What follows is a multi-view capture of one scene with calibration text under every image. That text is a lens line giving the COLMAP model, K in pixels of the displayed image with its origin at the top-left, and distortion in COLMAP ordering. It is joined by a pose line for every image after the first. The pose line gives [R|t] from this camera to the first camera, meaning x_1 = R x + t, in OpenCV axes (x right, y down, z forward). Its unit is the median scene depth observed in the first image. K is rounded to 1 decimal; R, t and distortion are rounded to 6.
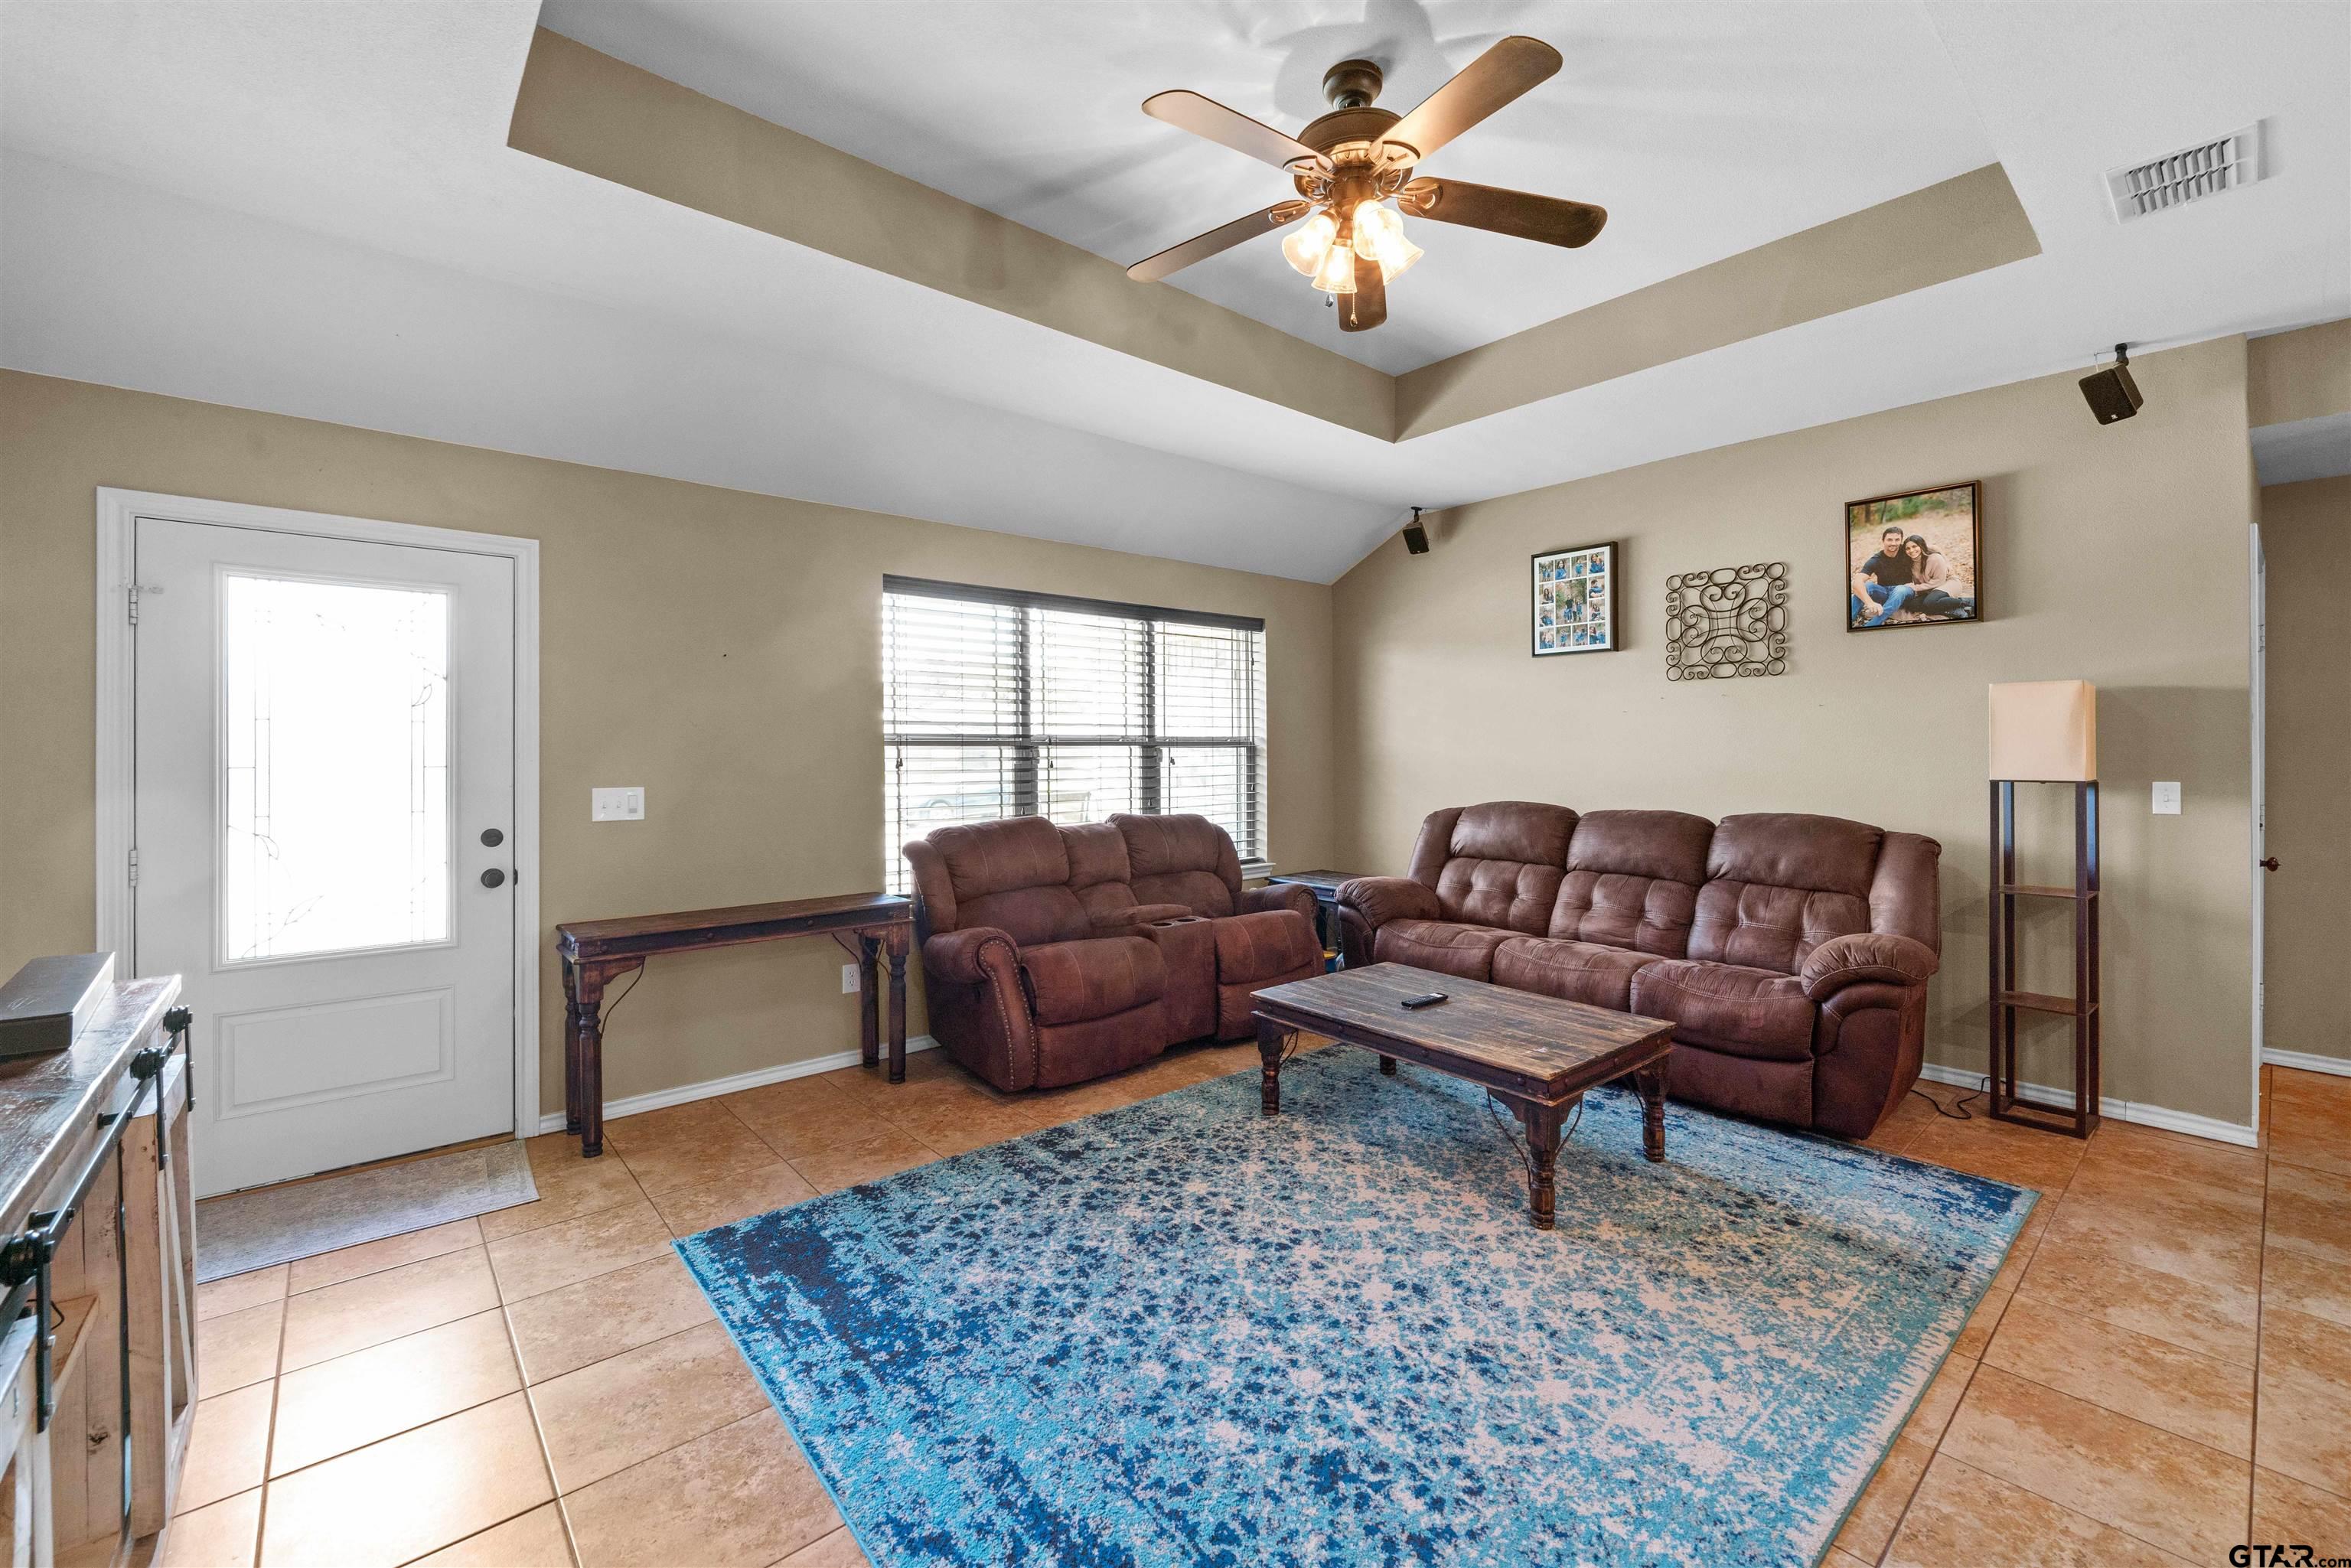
lens RADIAL K [[963.7, 0, 1187.3], [0, 963.7, 748.5], [0, 0, 1]] dist [-0.001869, -0.000433]
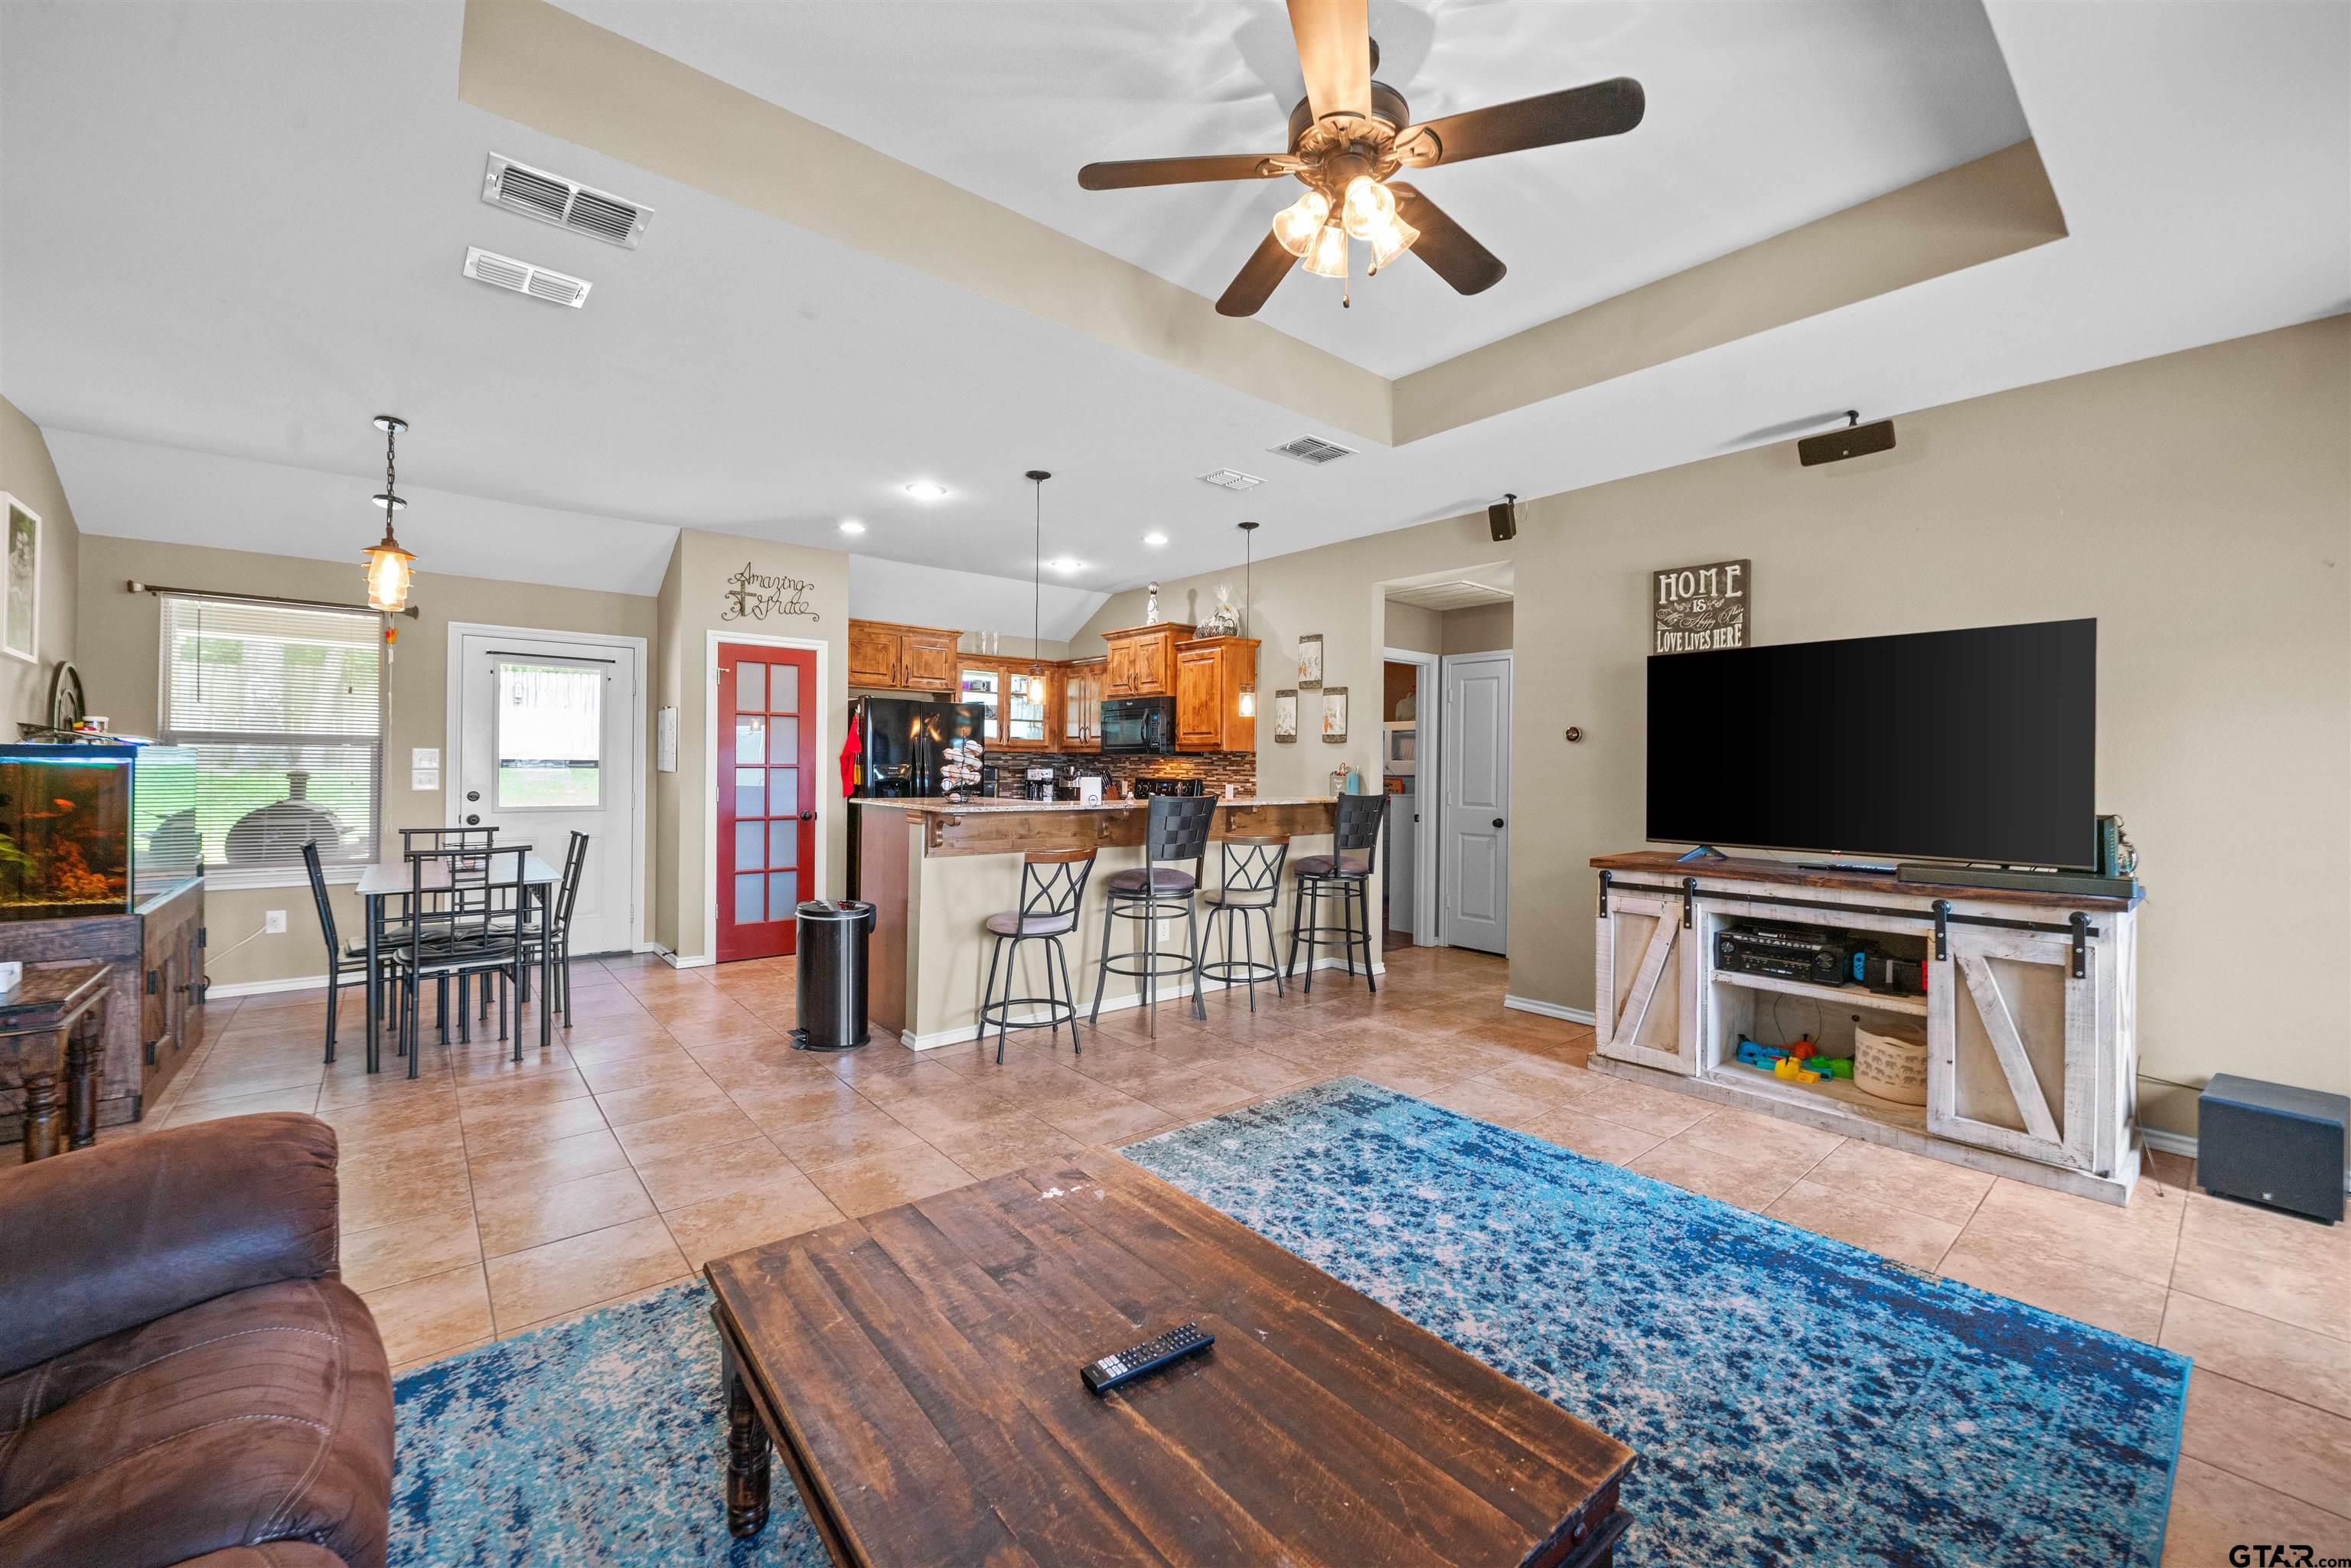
lens RADIAL K [[924.8, 0, 1183.6], [0, 924.8, 764.3], [0, 0, 1]] dist [-0.001543, -0.000424]
pose [[-0.999837, -0.004882, 0.017378, 0.267319], [-0.004938, 0.999983, -0.003185, 0.021591], [-0.017362, -0.003270, -0.999844, 1.626439]]
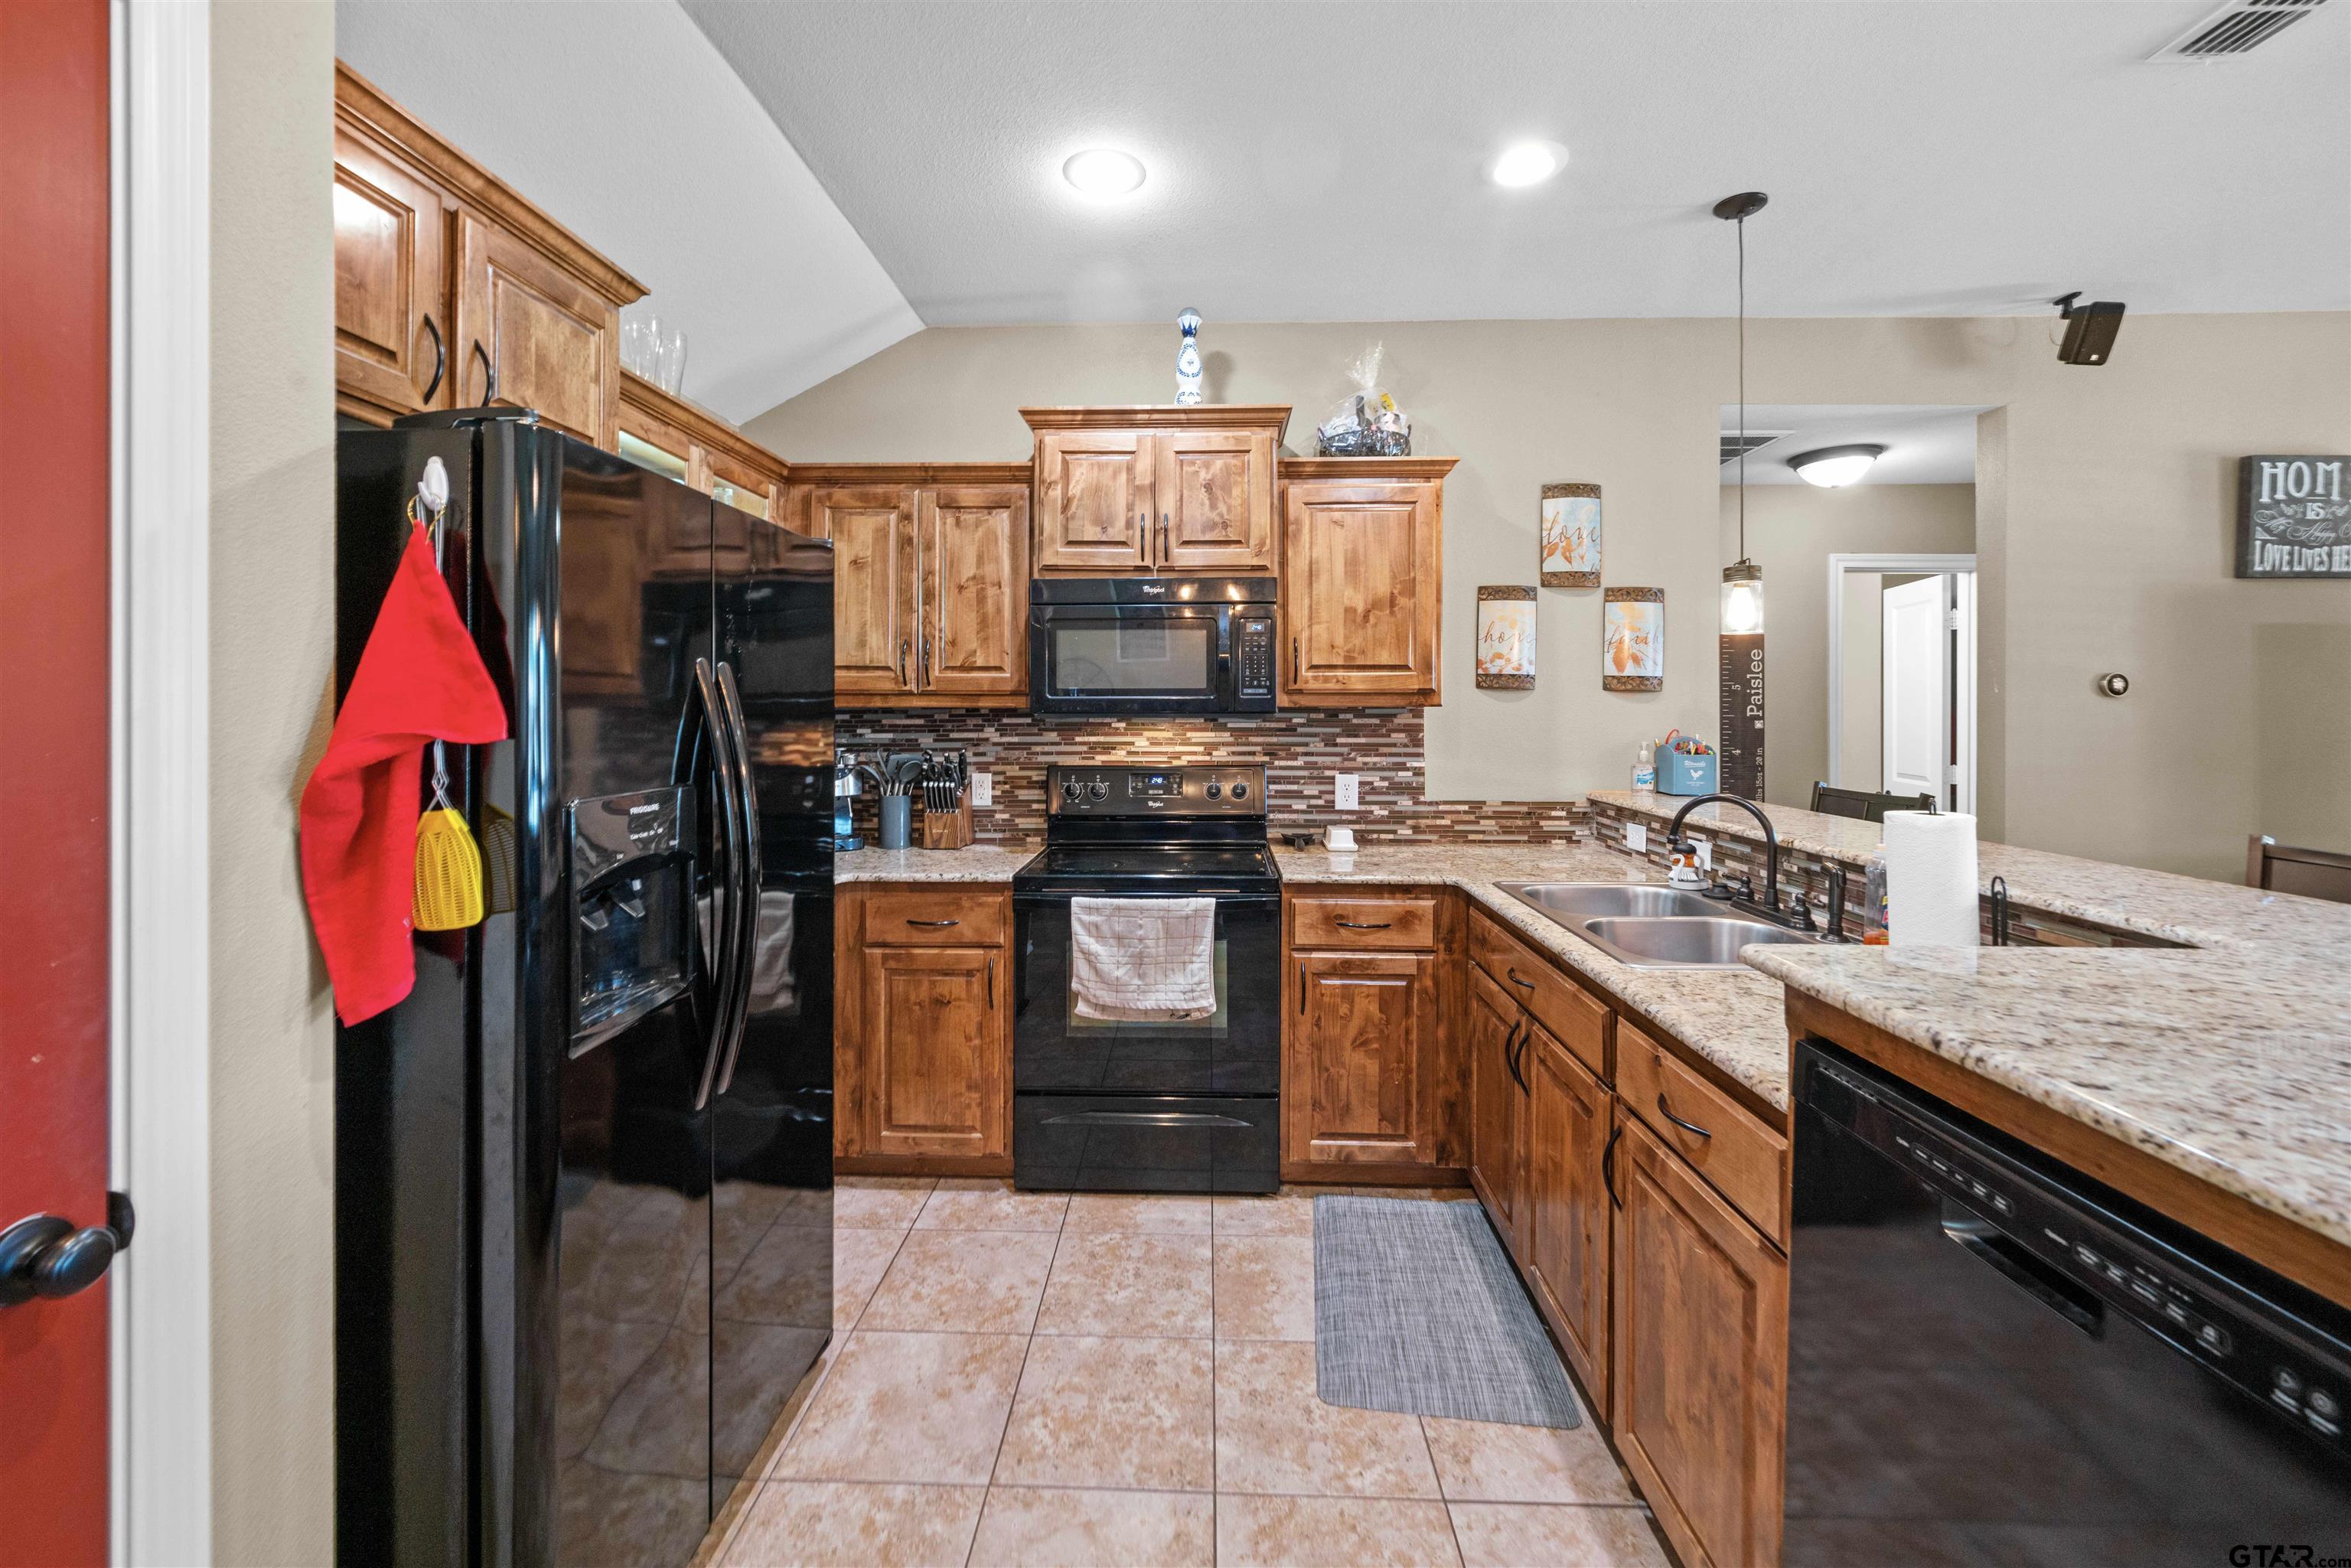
lens RADIAL K [[926.3, 0, 1172.6], [0, 926.3, 704.0], [0, 0, 1]] dist [-0.002233, -0.000164]
pose [[-0.686594, 0.002854, -0.727036, 1.154095], [0.003539, 0.999994, 0.000583, -0.022804], [0.727033, -0.002172, -0.686599, -0.092914]]
